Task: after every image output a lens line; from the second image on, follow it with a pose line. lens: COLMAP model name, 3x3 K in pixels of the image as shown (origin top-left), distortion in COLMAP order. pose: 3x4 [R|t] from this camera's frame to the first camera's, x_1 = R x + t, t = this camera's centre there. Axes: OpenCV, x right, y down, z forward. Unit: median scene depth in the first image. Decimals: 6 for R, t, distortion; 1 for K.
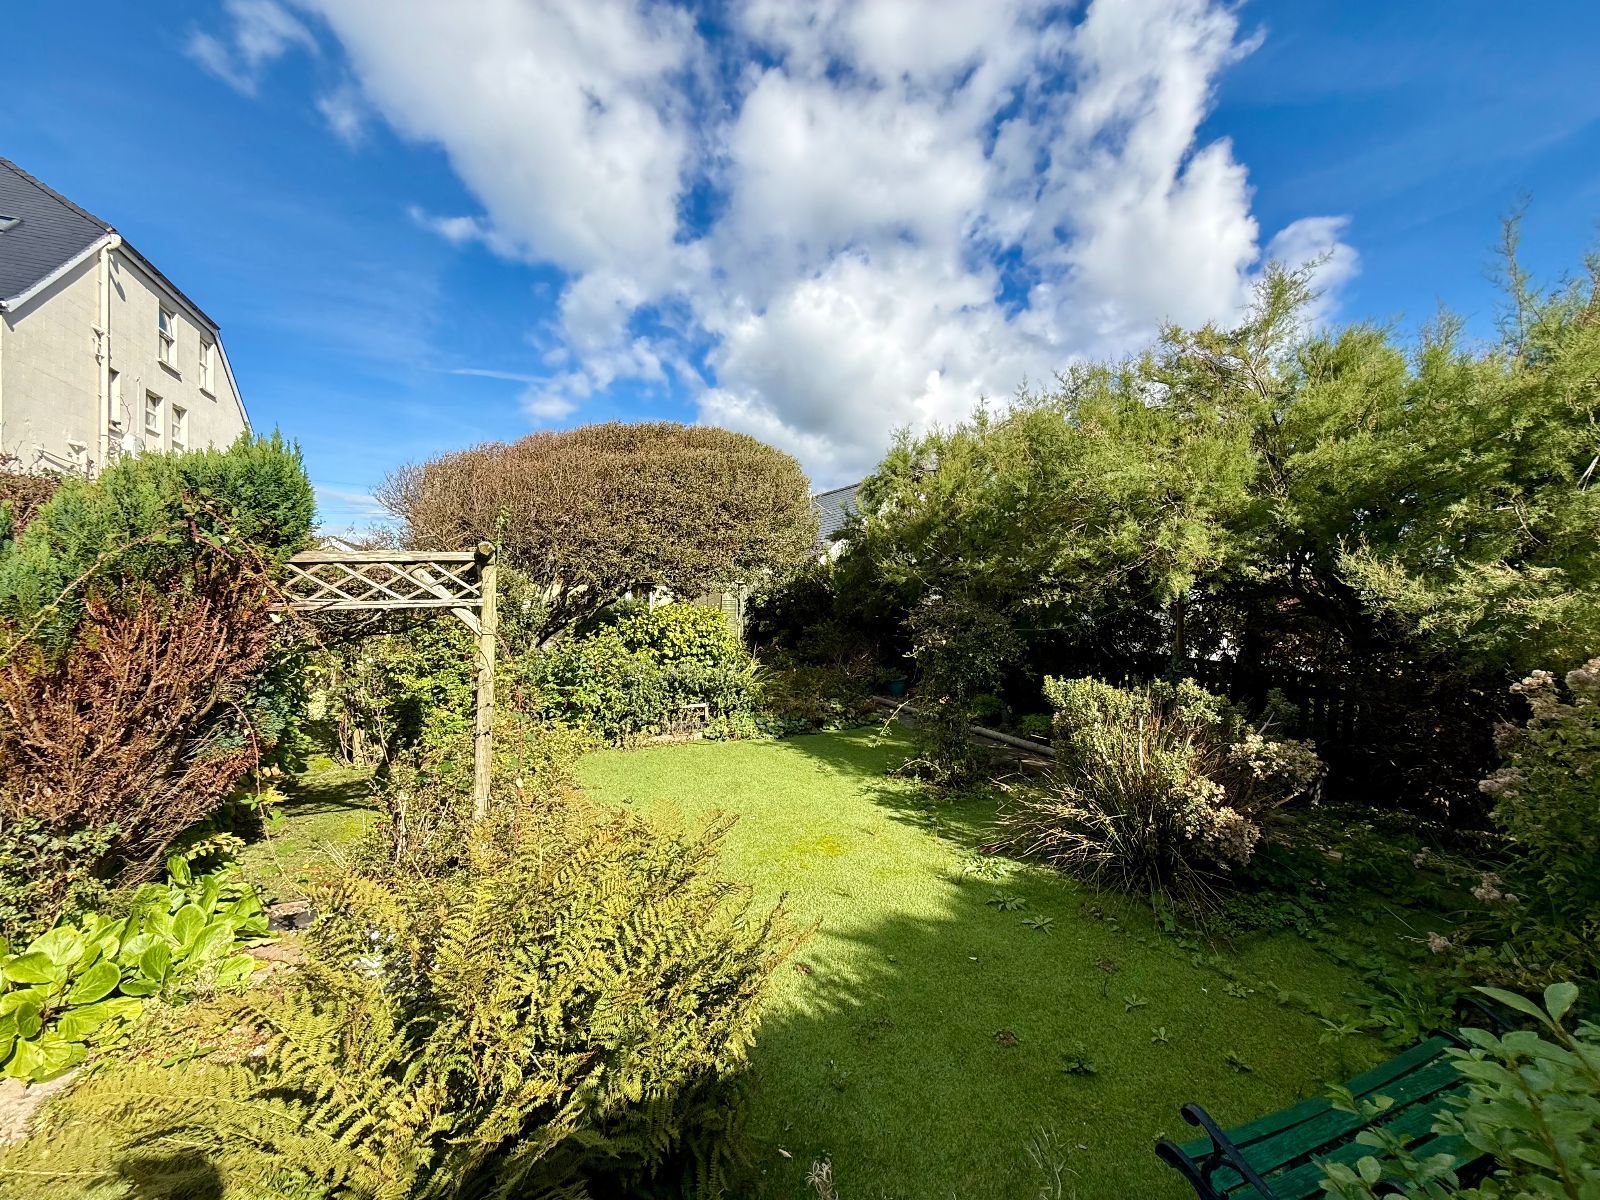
lens RADIAL K [[629.4, 0, 800.1], [0, 629.4, 599.9], [0, 0, 1]] dist [-0.009877, -0.000084]
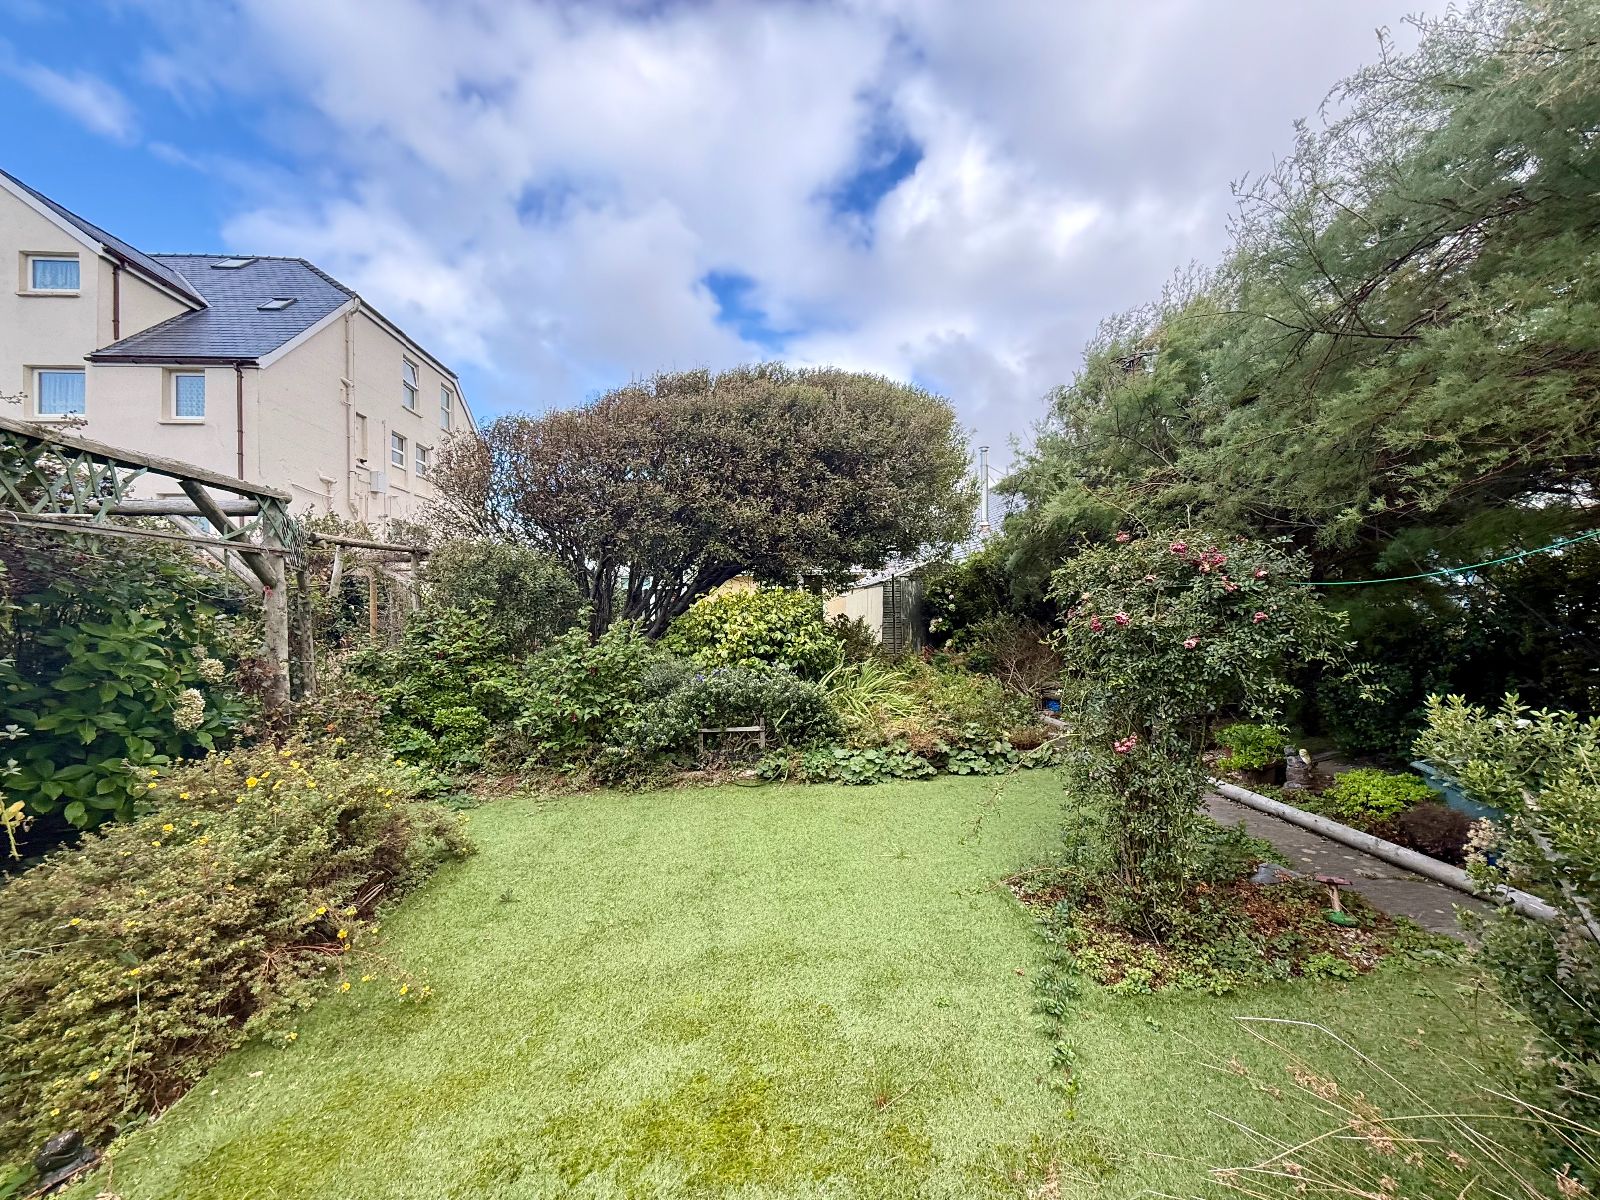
lens RADIAL K [[629.4, 0, 800.4], [0, 629.4, 598.7], [0, 0, 1]] dist [-0.009877, -0.000084]
pose [[0.939681, -0.030938, -0.340649, 0.125552], [0.024033, 0.999412, -0.024472, 0.045657], [0.341205, 0.014809, 0.939872, 0.376396]]
